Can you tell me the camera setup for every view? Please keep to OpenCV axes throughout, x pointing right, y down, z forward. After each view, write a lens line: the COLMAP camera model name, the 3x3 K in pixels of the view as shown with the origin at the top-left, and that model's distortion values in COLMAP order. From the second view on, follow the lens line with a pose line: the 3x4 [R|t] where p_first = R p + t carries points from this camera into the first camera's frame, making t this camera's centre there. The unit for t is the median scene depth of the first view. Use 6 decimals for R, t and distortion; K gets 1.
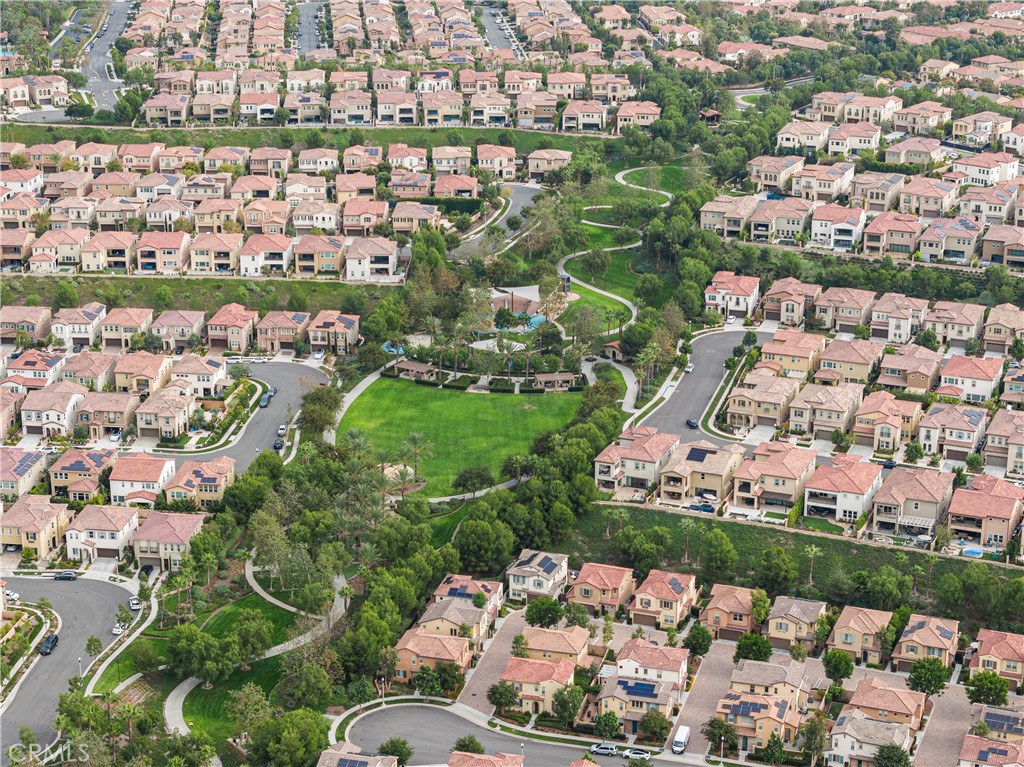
lens RADIAL K [[2052.7, 0, 512.0], [0, 2052.7, 383.5], [0, 0, 1]] dist [-0.229454, 1.919242]
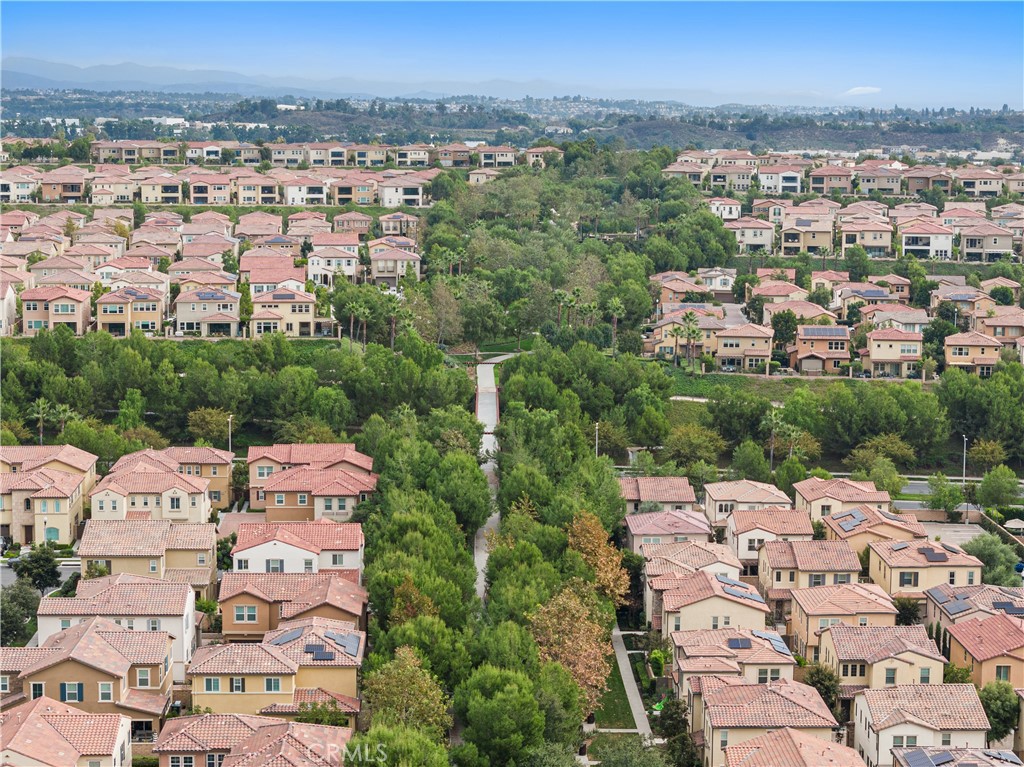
lens RADIAL K [[2052.7, 0, 512.0], [0, 2052.7, 383.5], [0, 0, 1]] dist [-0.229454, 1.919242]
pose [[0.976801, -0.022177, 0.212996, -0.250774], [0.063767, 0.979626, -0.190436, 0.259151], [-0.204434, 0.199600, 0.958315, -0.067320]]
